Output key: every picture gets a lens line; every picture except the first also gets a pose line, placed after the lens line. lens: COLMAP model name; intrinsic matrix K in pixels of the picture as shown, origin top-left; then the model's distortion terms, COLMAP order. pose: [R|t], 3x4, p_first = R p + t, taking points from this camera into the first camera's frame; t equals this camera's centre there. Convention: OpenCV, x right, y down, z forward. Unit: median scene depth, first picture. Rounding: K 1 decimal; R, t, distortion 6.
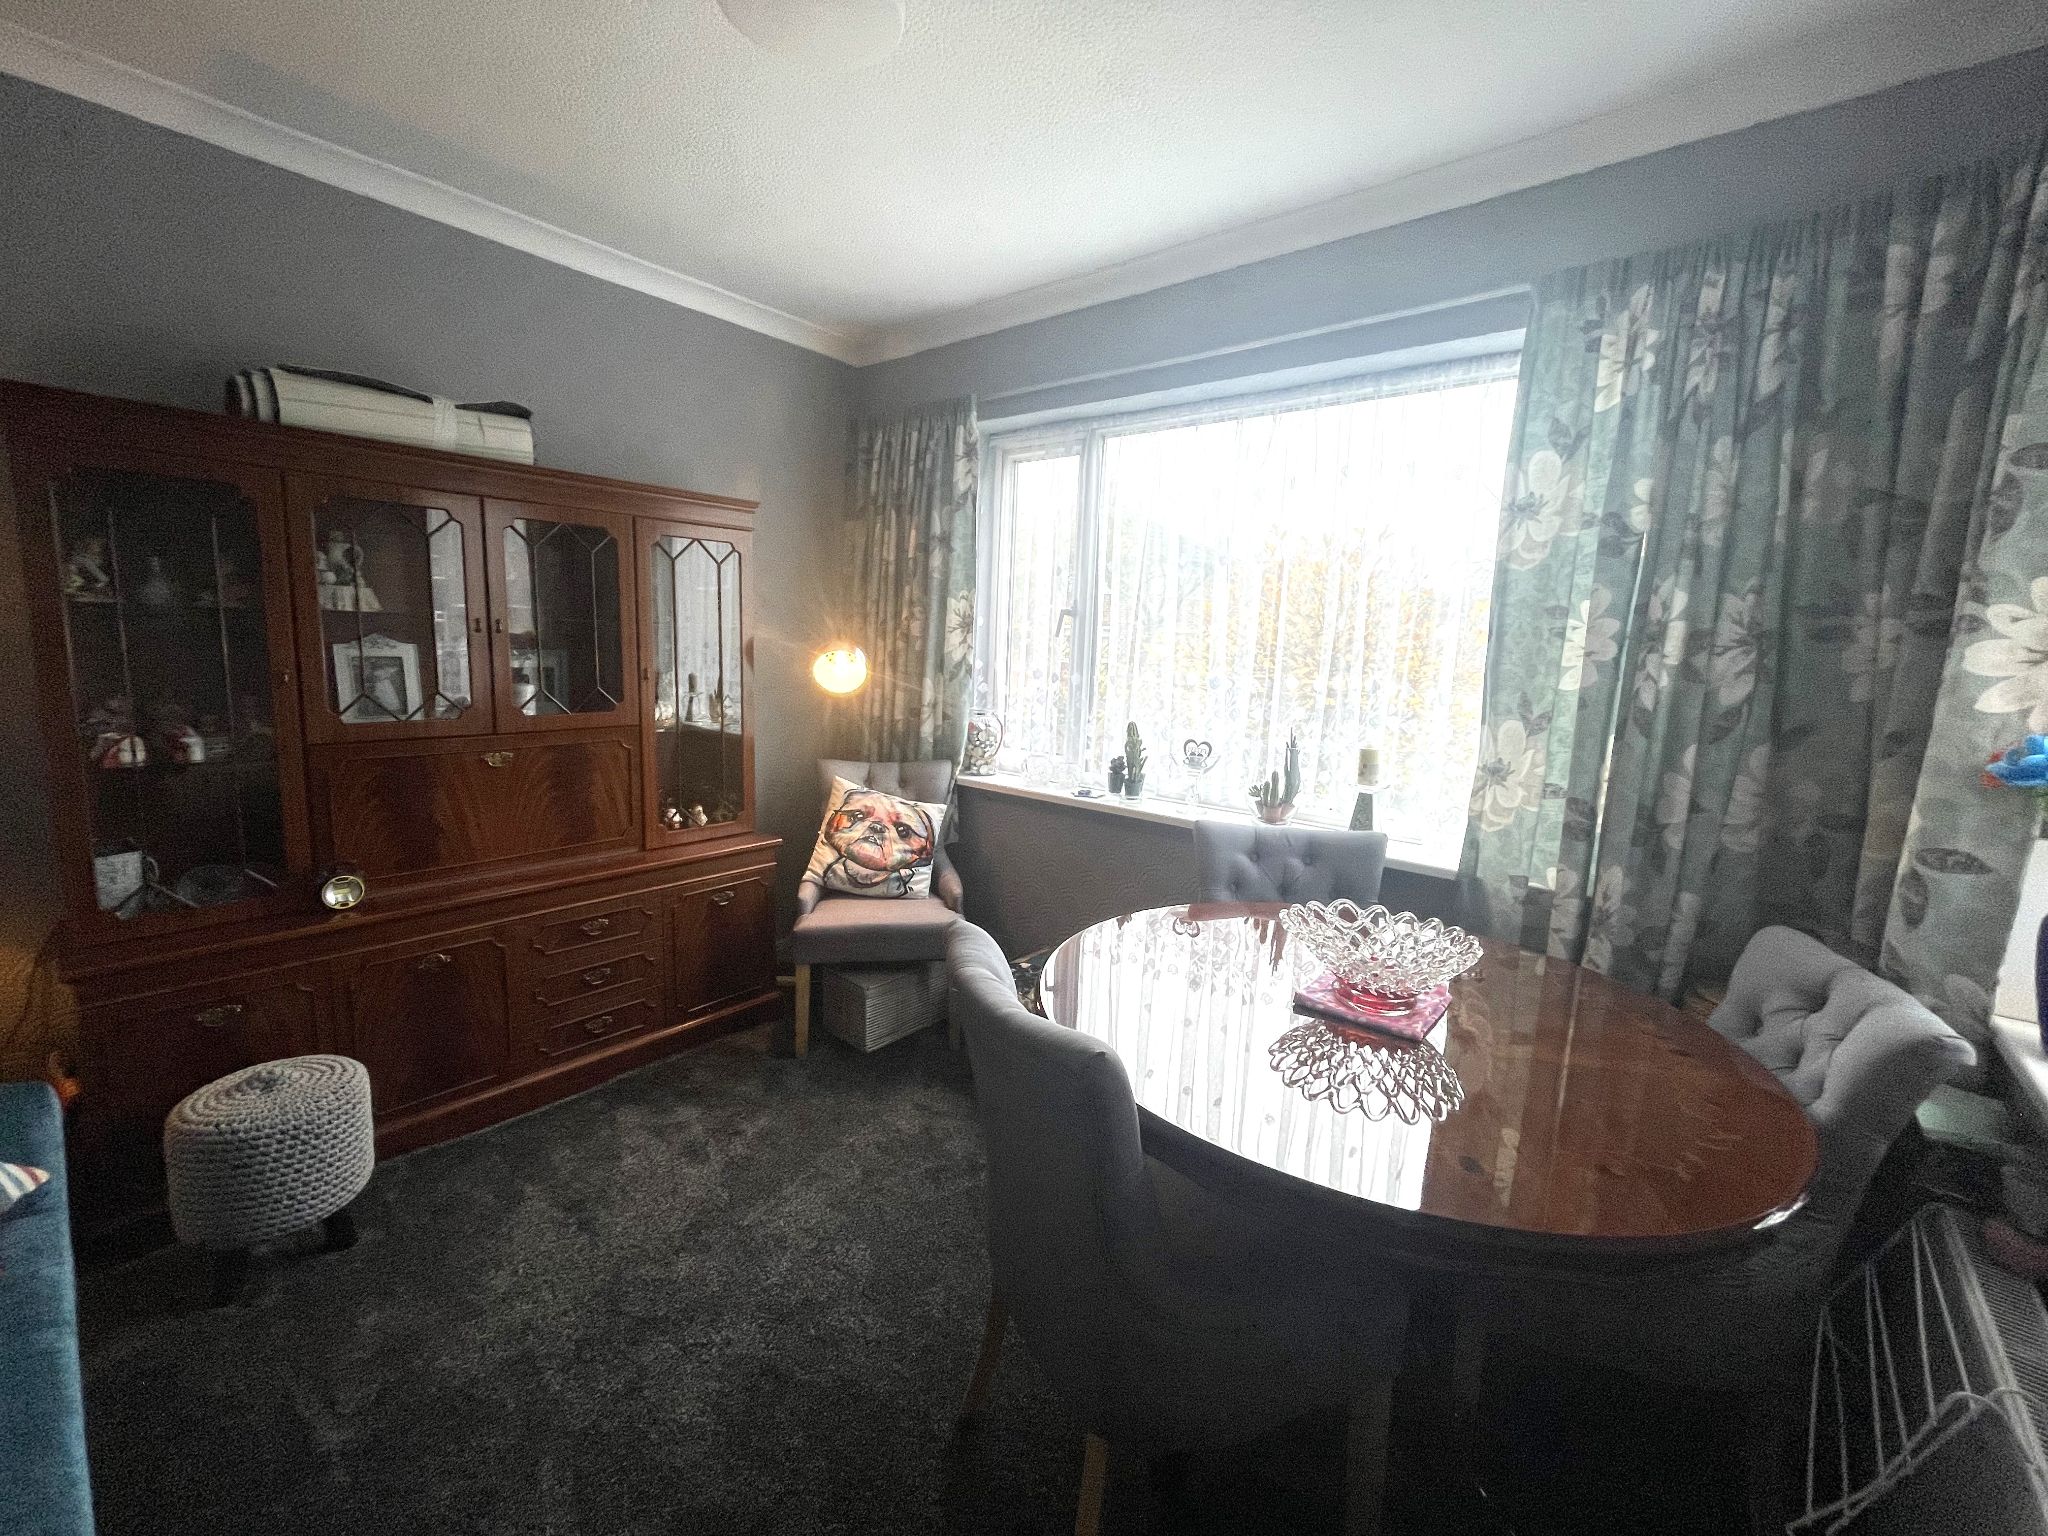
lens RADIAL K [[833.0, 0, 1024.3], [0, 833.0, 759.8], [0, 0, 1]] dist [-0.002181, -0.000061]
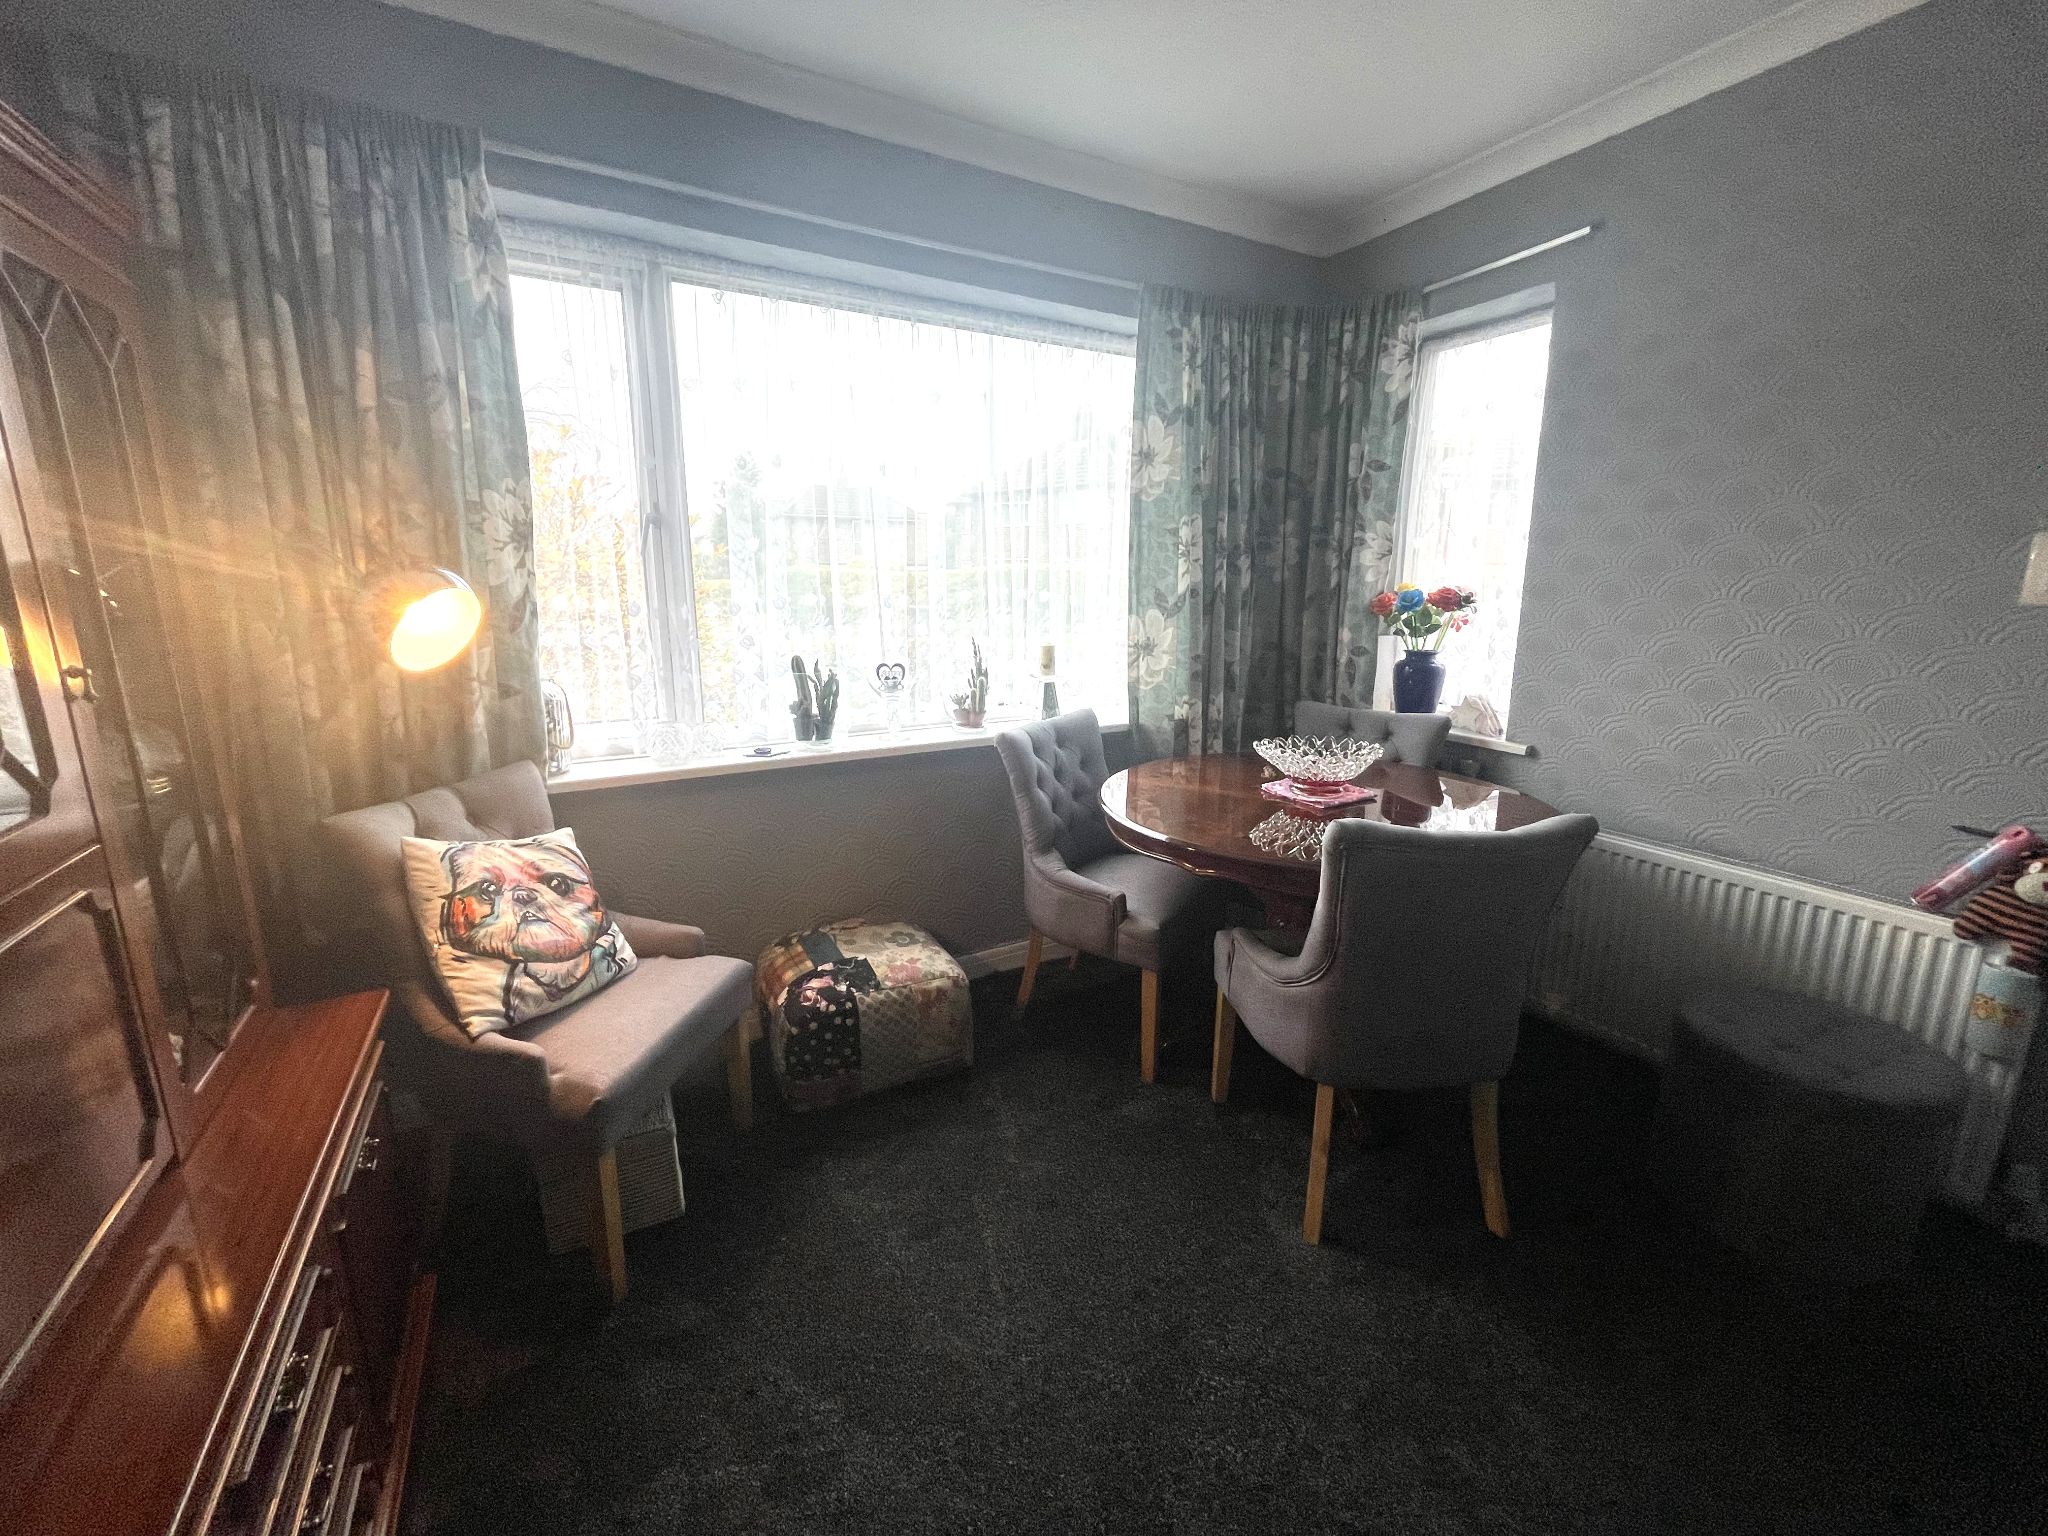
lens RADIAL K [[833.0, 0, 1028.6], [0, 833.0, 753.6], [0, 0, 1]] dist [-0.002181, -0.000061]
pose [[0.340810, -0.233593, 0.910649, -0.724988], [0.142955, 0.970253, 0.195381, -0.099726], [-0.929200, 0.063594, 0.364066, 0.594397]]
